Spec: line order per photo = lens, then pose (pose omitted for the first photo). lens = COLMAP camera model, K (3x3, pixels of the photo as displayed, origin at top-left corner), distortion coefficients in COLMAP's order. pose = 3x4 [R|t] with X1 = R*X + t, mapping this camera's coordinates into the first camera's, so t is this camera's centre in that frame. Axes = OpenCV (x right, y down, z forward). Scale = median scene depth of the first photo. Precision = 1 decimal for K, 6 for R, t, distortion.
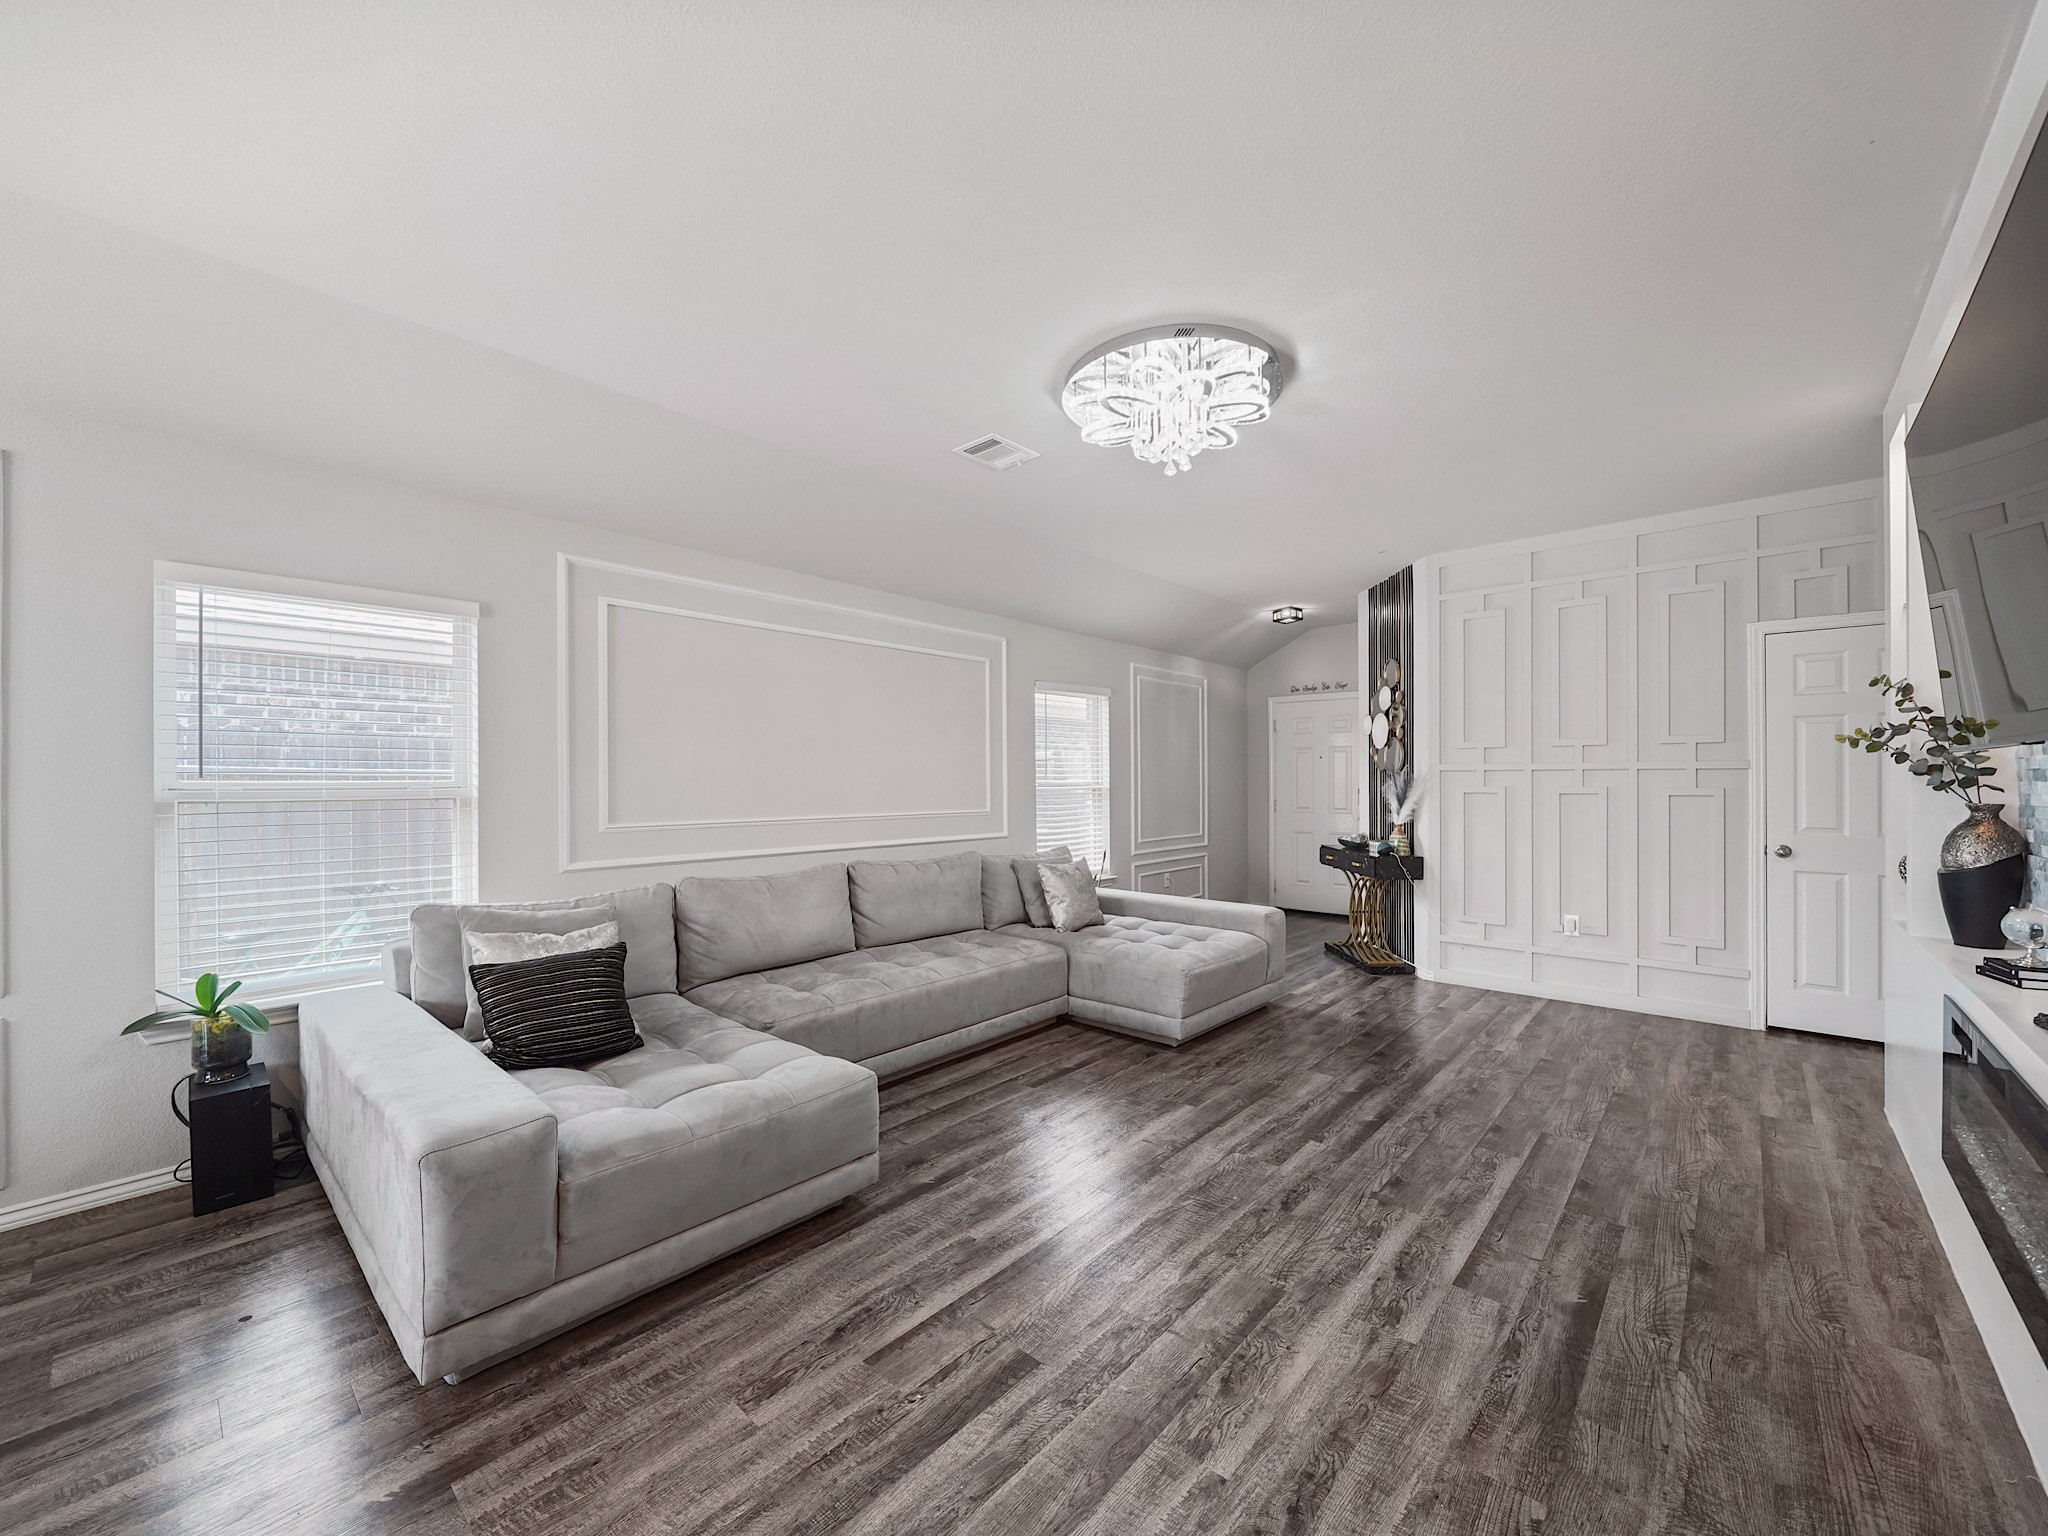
lens RADIAL K [[804.7, 0, 1029.0], [0, 804.7, 776.6], [0, 0, 1]] dist [-0.003211, -0.000225]
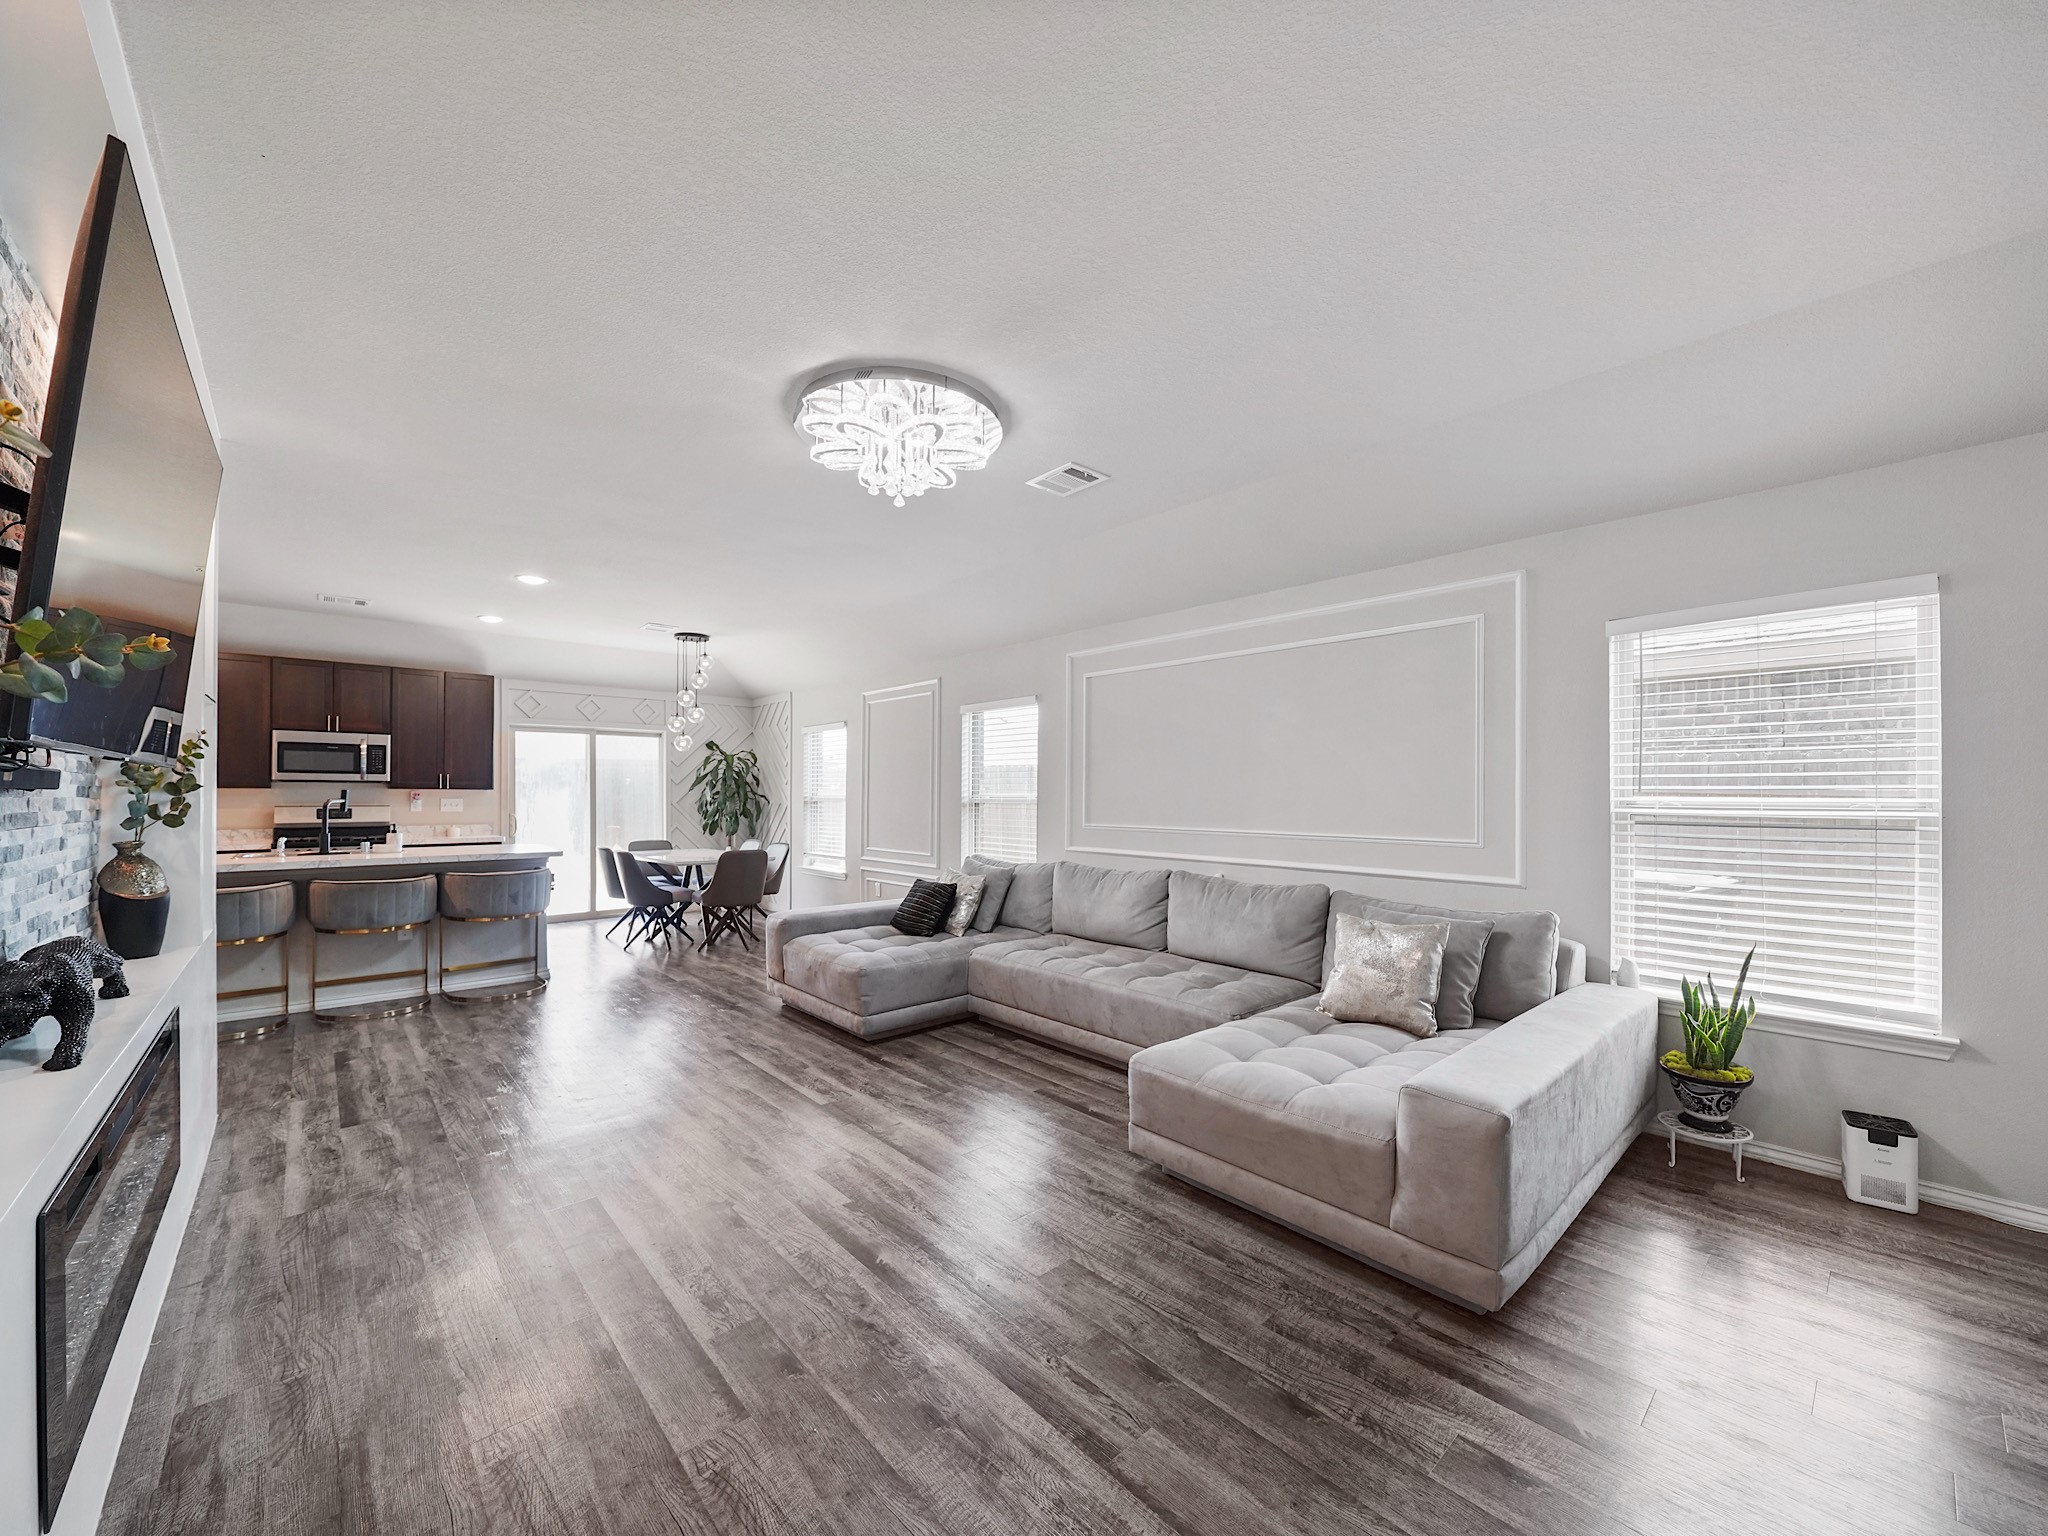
lens RADIAL K [[796.2, 0, 1020.5], [0, 796.2, 792.7], [0, 0, 1]] dist [-0.003498, -0.000633]
pose [[-0.112916, -0.000577, -0.993604, 1.044717], [0.001815, 0.999998, -0.000787, 0.001437], [0.993603, -0.001892, -0.112915, 1.115142]]
